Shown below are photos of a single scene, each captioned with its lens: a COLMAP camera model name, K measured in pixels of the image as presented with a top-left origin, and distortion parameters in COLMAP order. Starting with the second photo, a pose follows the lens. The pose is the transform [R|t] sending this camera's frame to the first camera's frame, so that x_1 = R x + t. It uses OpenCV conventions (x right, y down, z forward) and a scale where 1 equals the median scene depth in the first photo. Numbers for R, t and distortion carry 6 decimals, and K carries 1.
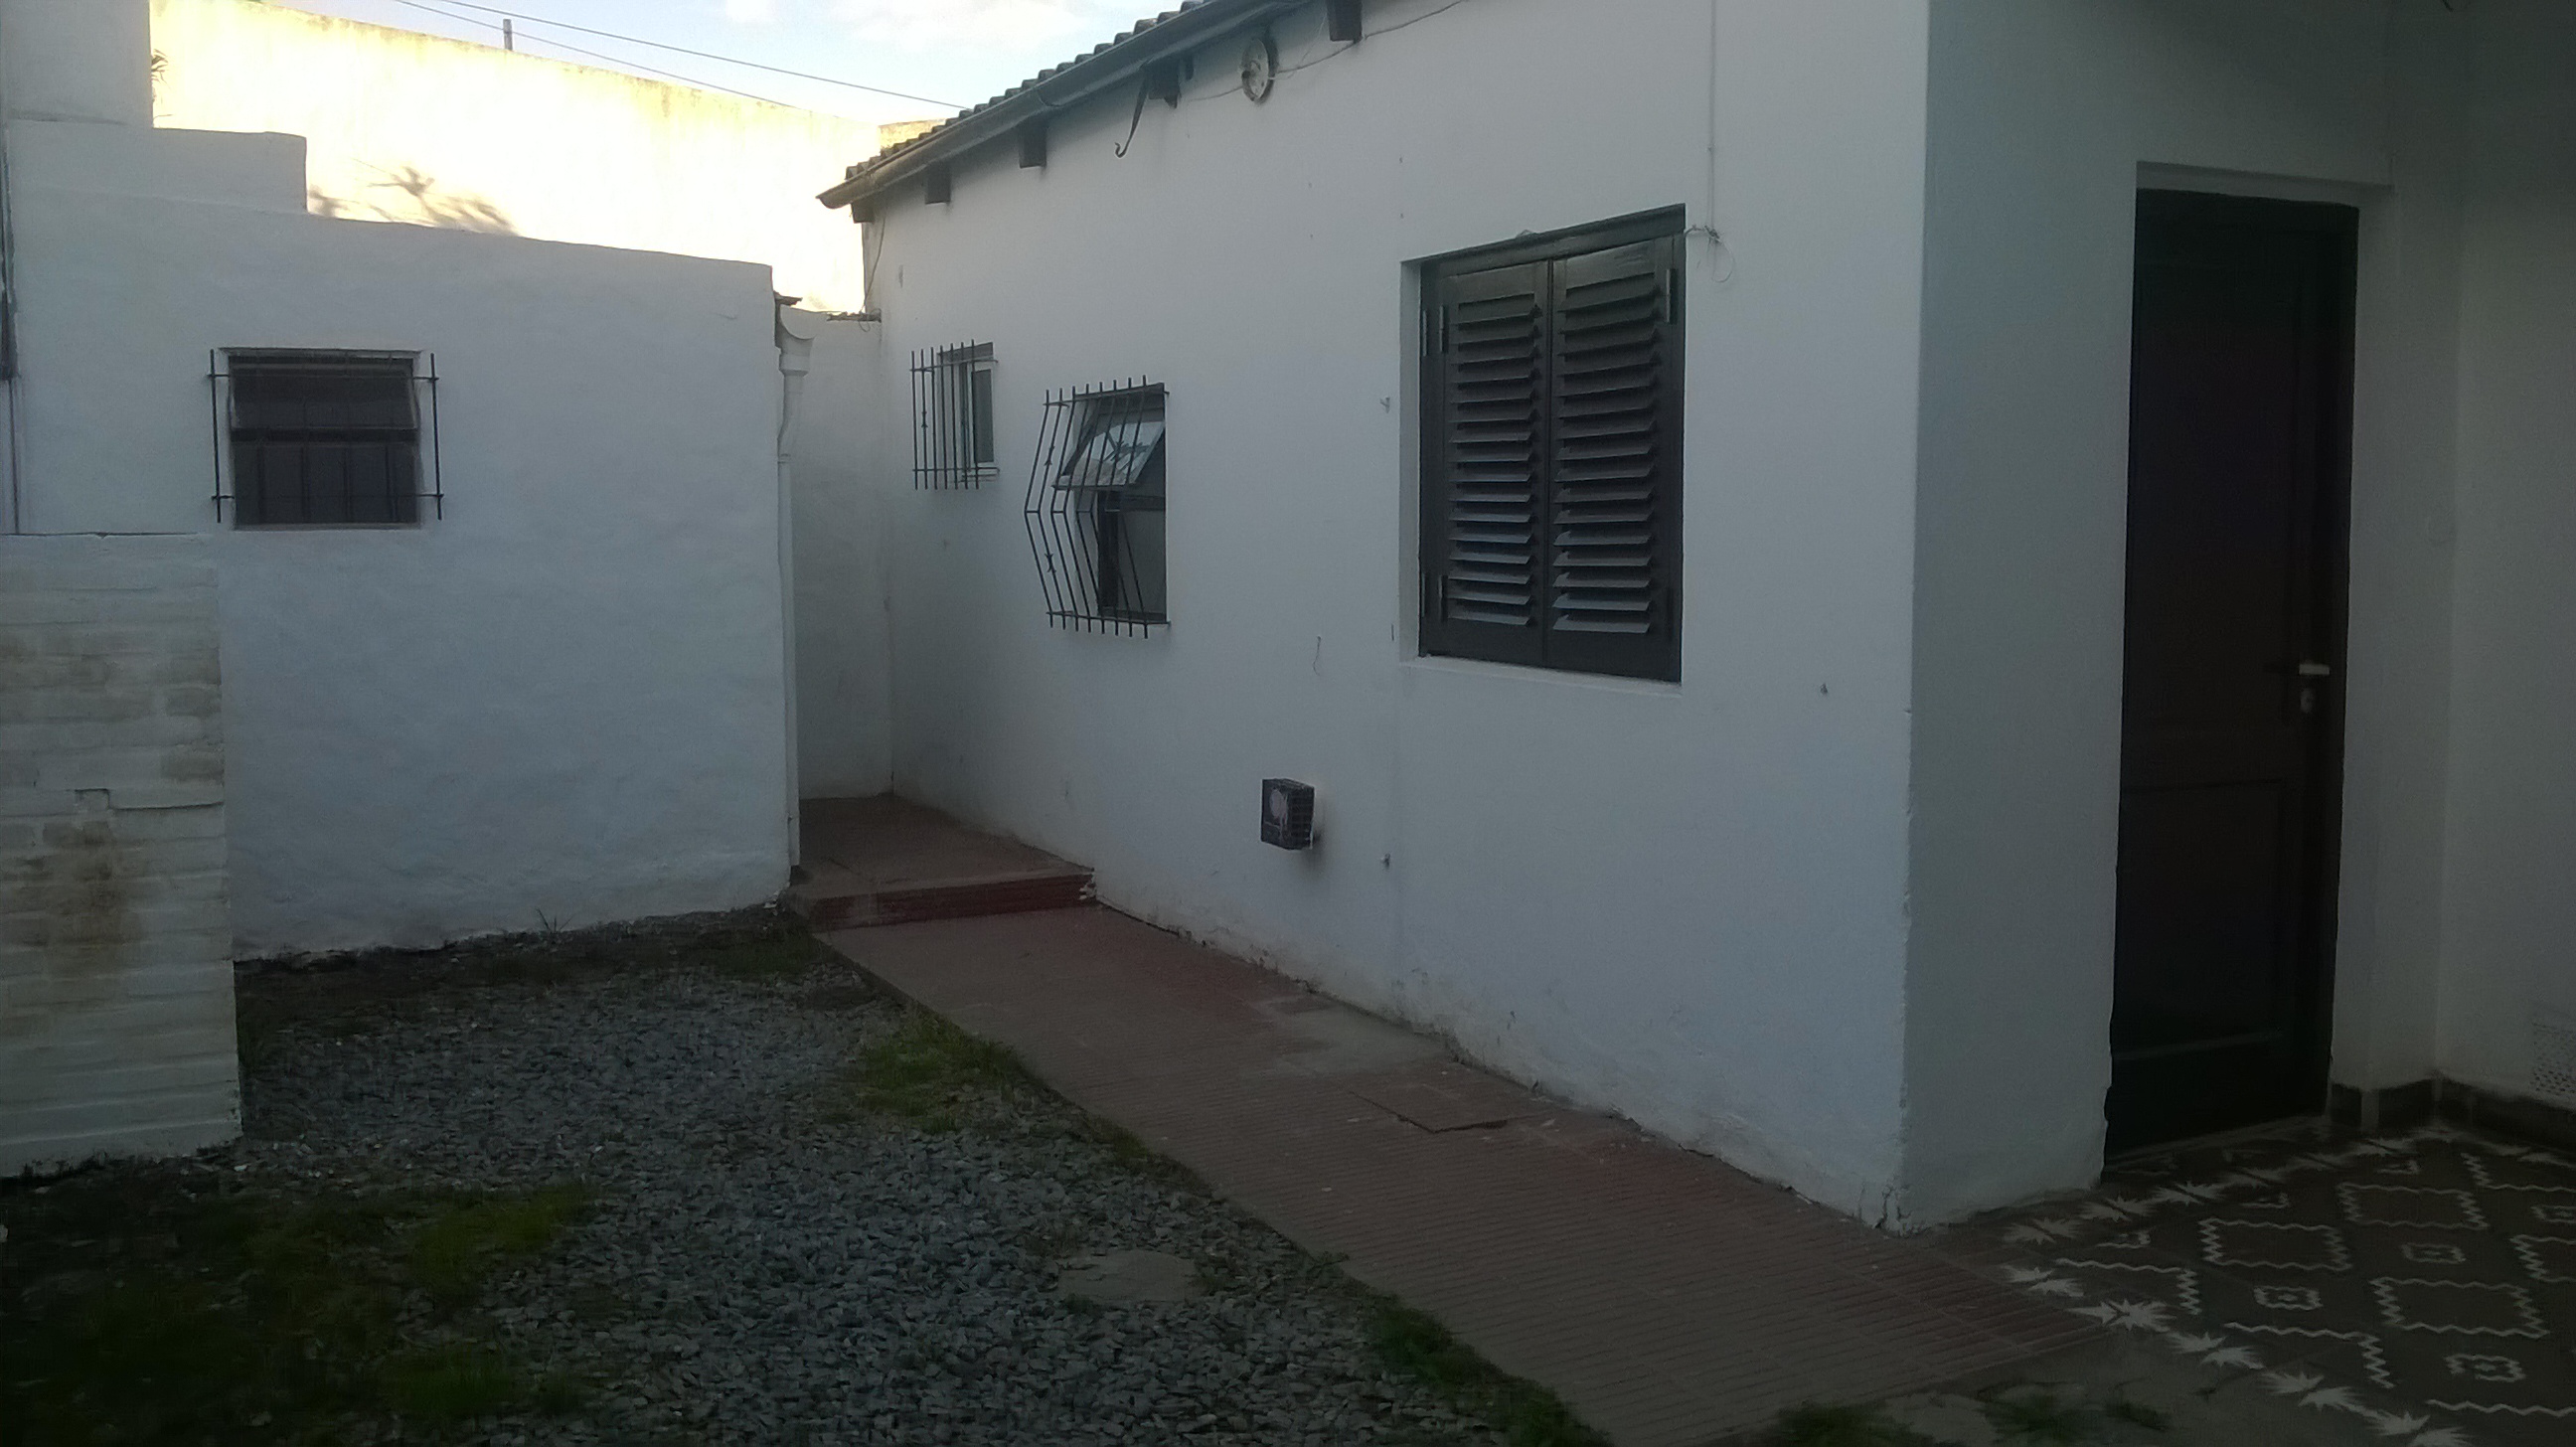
lens RADIAL K [[2263.9, 0, 1288.0], [0, 2263.9, 723.5], [0, 0, 1]] dist [0.070395, -0.238927]
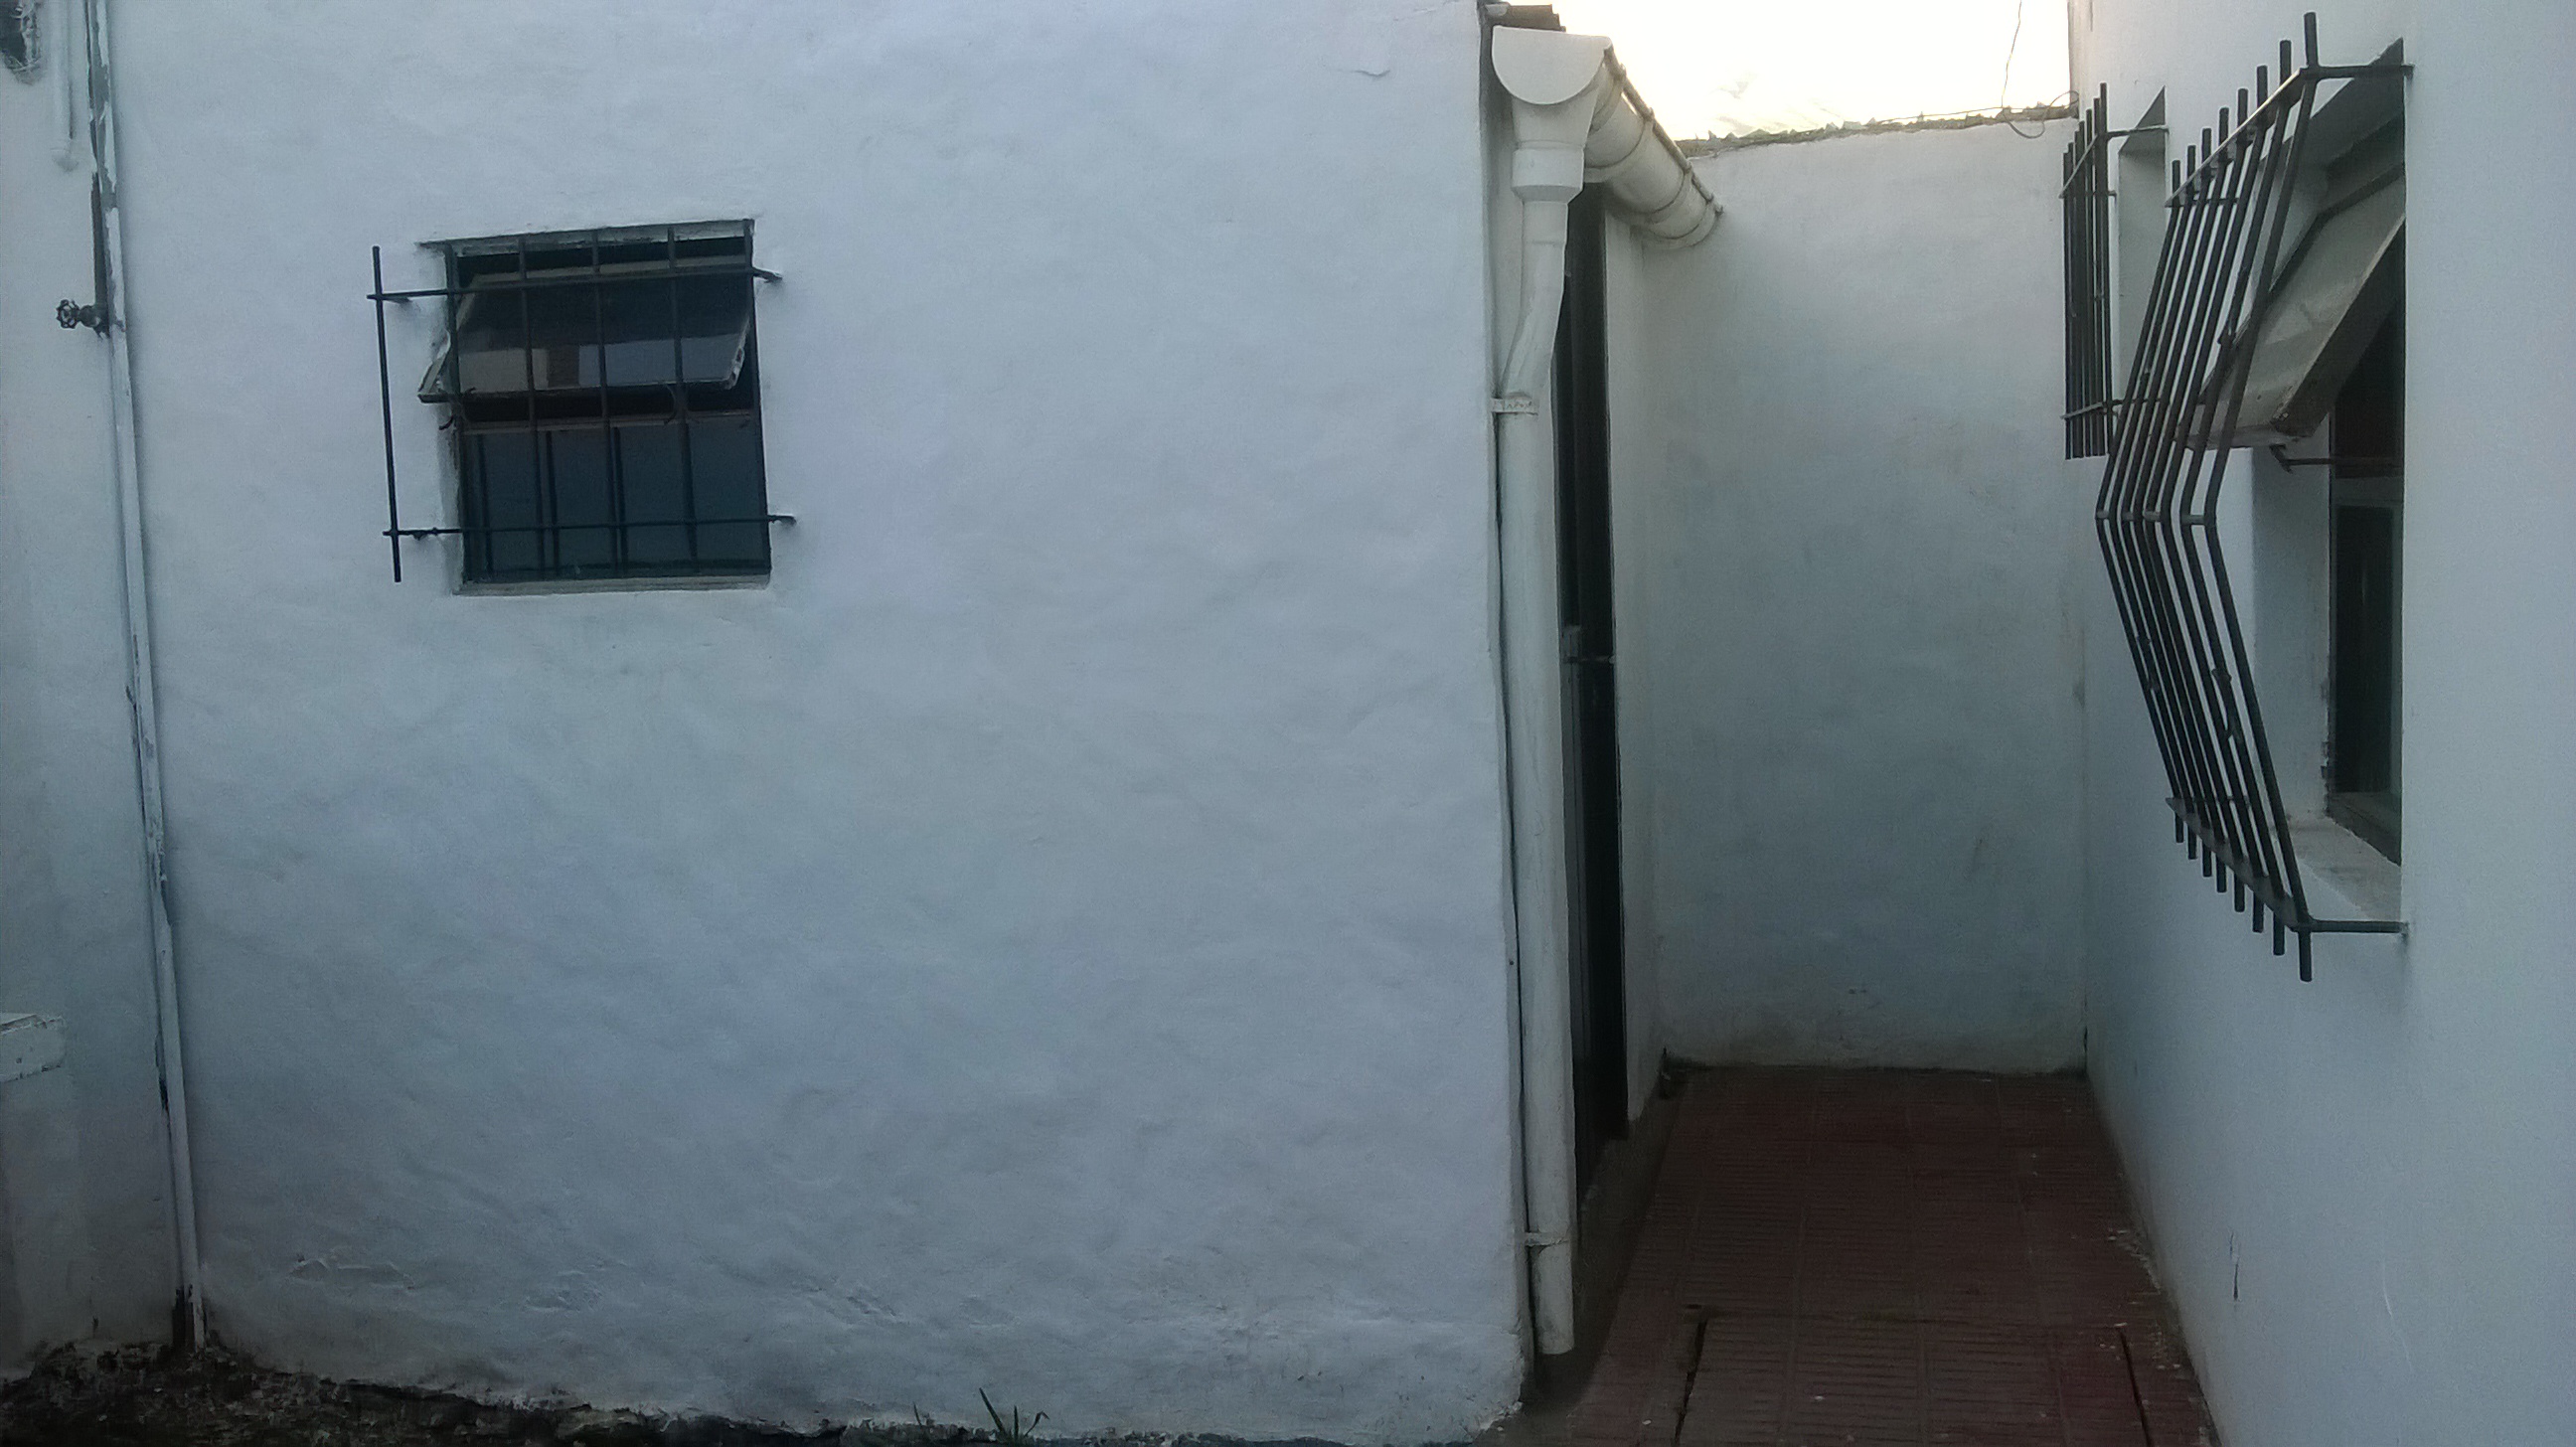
lens RADIAL K [[2263.9, 0, 1288.0], [0, 2263.9, 723.5], [0, 0, 1]] dist [0.070395, -0.238927]
pose [[0.760923, 0.034623, -0.647917, 0.027697], [-0.032170, 0.999360, 0.015622, -0.092859], [0.648044, 0.008956, 0.761550, 0.967386]]
